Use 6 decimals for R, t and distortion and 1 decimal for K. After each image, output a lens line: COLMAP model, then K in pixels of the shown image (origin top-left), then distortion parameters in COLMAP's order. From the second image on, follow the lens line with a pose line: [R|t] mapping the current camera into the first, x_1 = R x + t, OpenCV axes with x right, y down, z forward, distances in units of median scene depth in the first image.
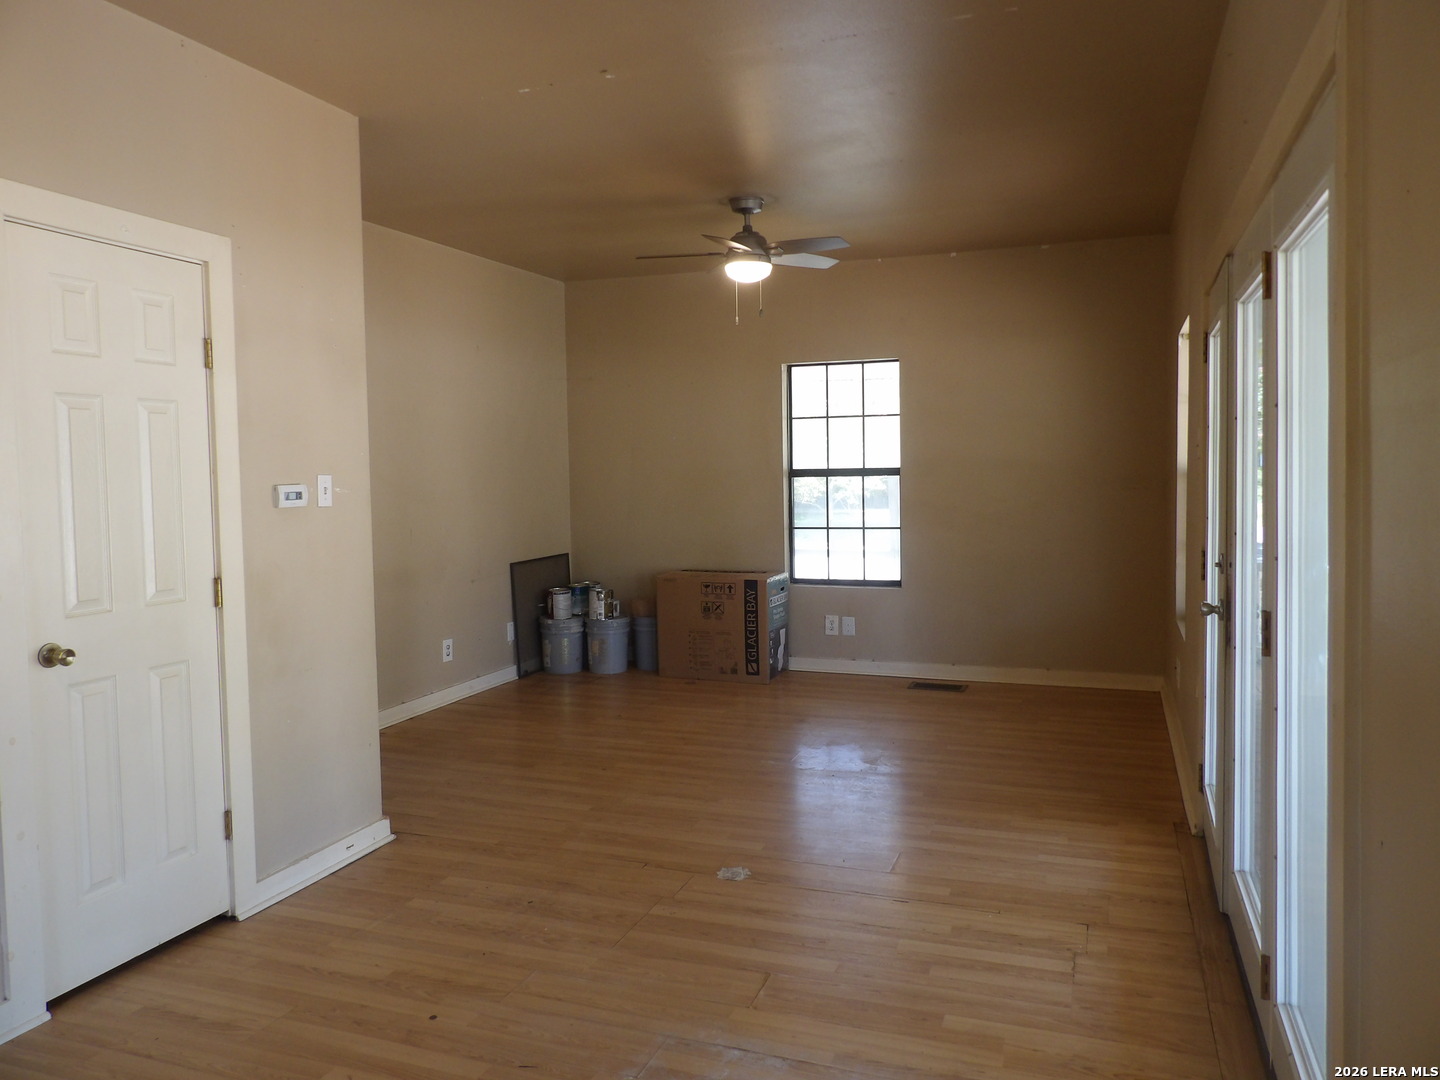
lens RADIAL K [[1025.6, 0, 720.7], [0, 1025.6, 537.8], [0, 0, 1]] dist [-0.005248, 0.001236]
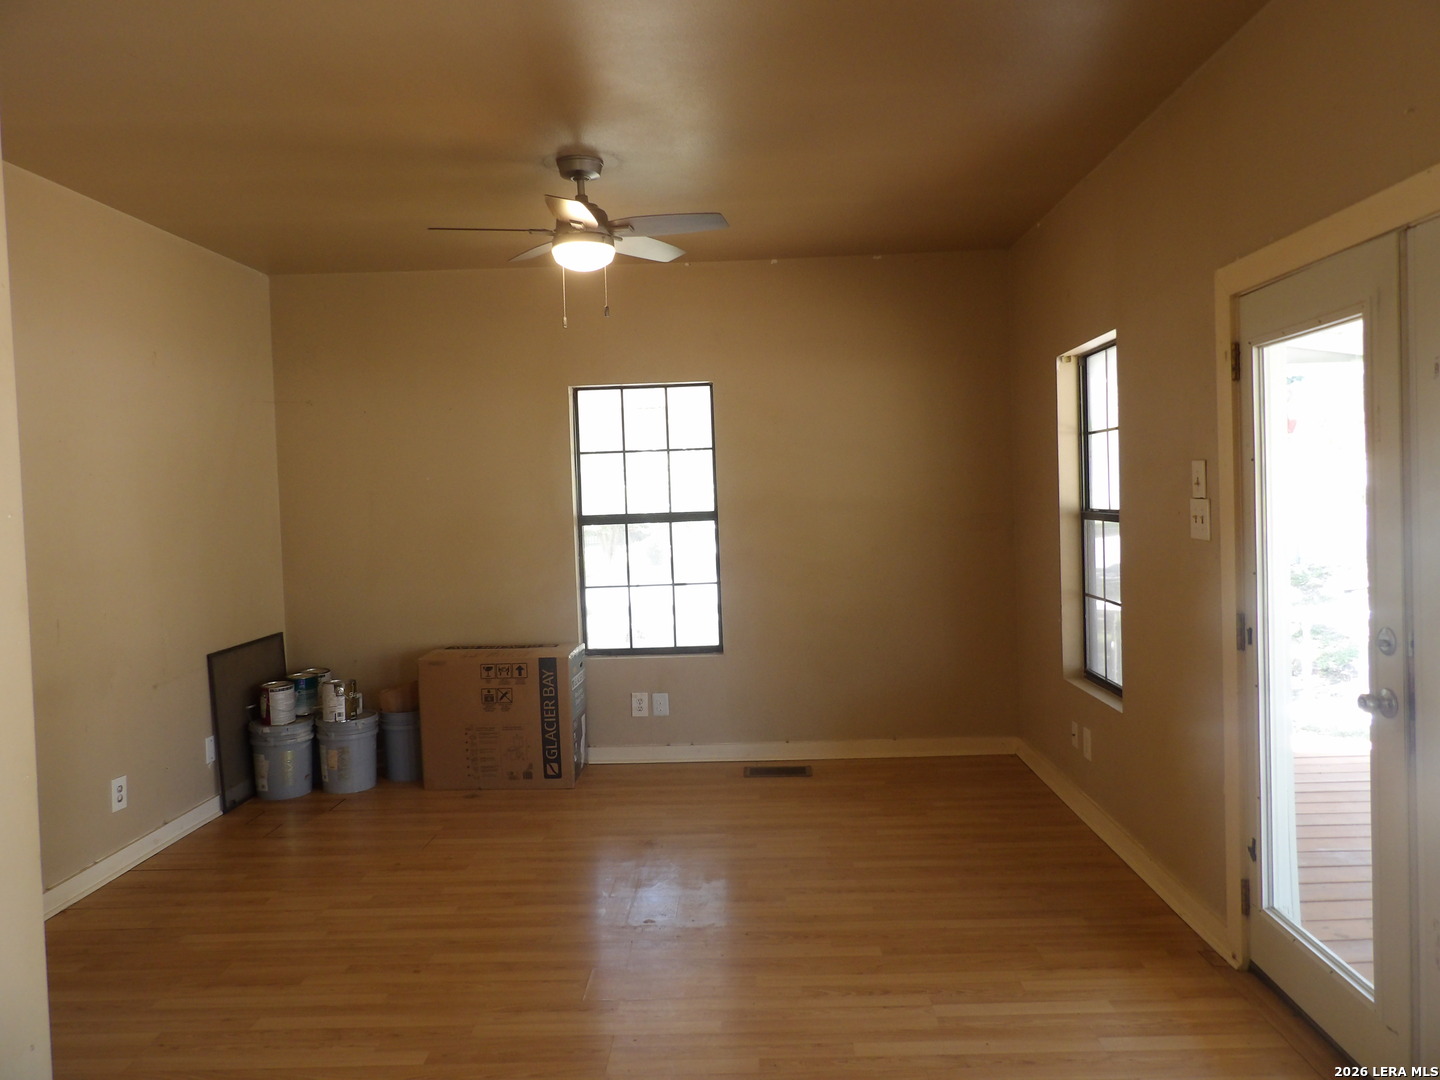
lens RADIAL K [[1029.8, 0, 723.1], [0, 1029.8, 538.5], [0, 0, 1]] dist [-0.040169, 0.062185]
pose [[0.945846, -0.028695, 0.323344, -0.091679], [0.039984, 0.998799, -0.028325, -0.021640], [-0.322143, 0.039720, 0.945857, 0.198670]]
